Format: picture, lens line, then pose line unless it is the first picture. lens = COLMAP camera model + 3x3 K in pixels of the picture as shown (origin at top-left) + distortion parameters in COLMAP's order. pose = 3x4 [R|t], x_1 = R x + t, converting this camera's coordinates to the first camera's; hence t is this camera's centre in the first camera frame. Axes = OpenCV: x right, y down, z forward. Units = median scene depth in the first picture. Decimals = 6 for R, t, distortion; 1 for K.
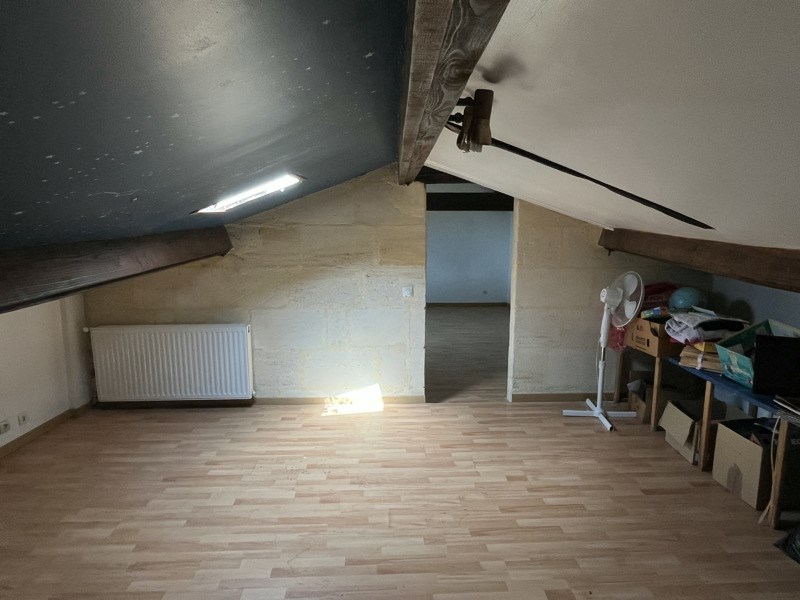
lens RADIAL K [[492.5, 0, 401.3], [0, 492.5, 297.8], [0, 0, 1]] dist [0.004425, 0.000928]
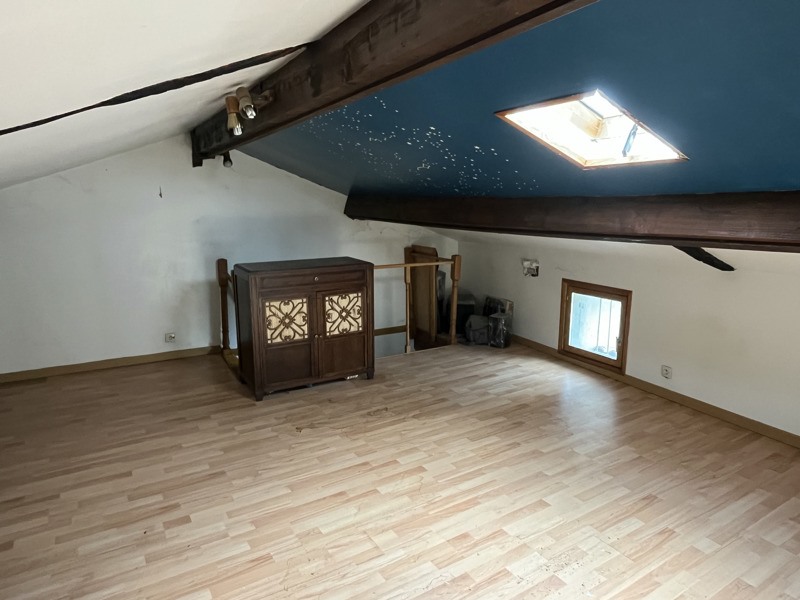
lens RADIAL K [[492.5, 0, 399.4], [0, 492.5, 298.6], [0, 0, 1]] dist [0.004425, 0.000928]
pose [[-0.866729, 0.101569, -0.488328, 0.300548], [-0.078339, 0.939174, 0.334386, -0.214242], [0.492589, 0.328078, -0.806053, 1.558263]]
